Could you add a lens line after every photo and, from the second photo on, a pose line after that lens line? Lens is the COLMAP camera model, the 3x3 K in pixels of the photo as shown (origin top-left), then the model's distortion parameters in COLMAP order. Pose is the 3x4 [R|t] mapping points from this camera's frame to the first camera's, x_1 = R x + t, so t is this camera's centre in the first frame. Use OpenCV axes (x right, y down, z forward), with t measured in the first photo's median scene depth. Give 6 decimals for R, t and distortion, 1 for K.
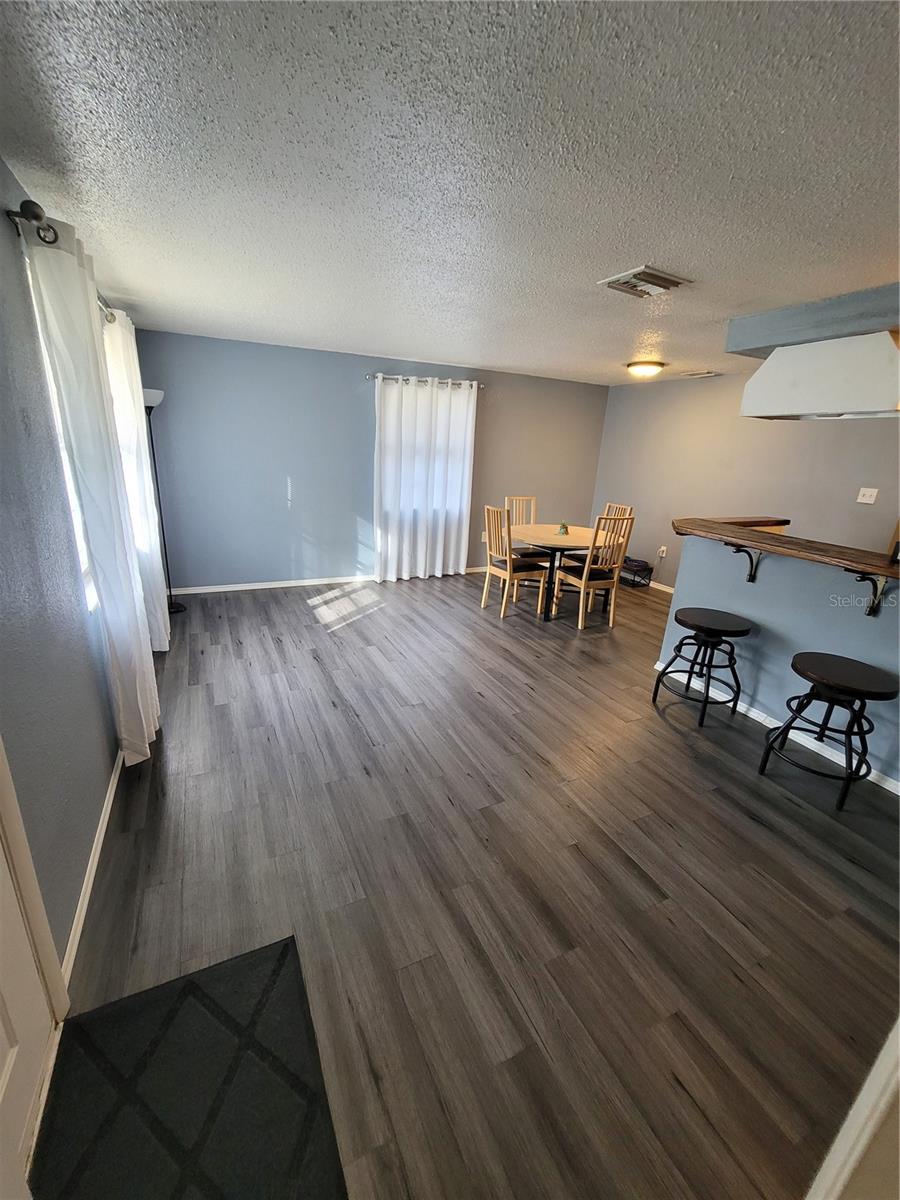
lens RADIAL K [[485.6, 0, 441.6], [0, 485.6, 604.8], [0, 0, 1]] dist [-0.008674, 0.002252]
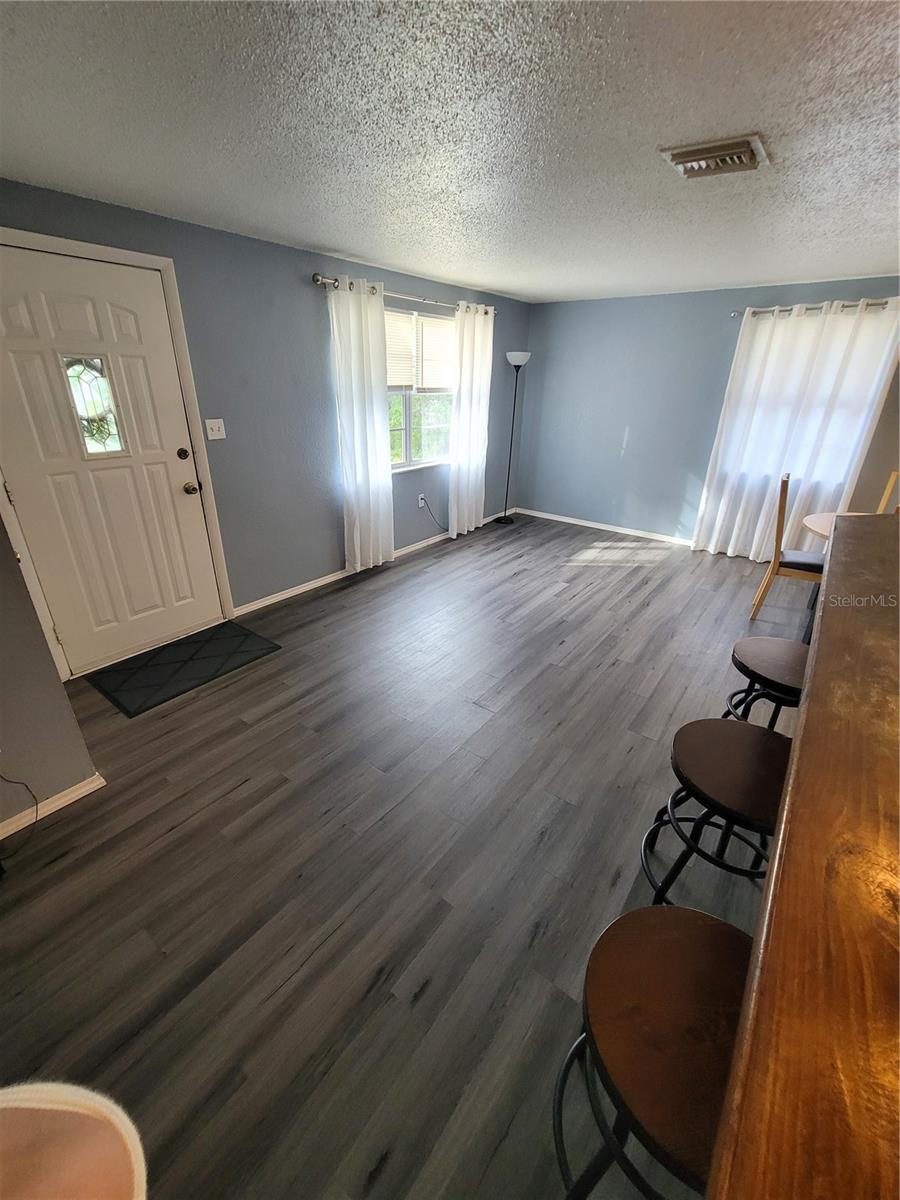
lens RADIAL K [[485.6, 0, 436.8], [0, 485.6, 596.1], [0, 0, 1]] dist [-0.008674, 0.002252]
pose [[0.444873, 0.326048, -0.834135, 0.501196], [-0.273661, 0.936319, 0.220037, -0.036978], [0.852759, 0.130382, 0.505770, 0.163151]]
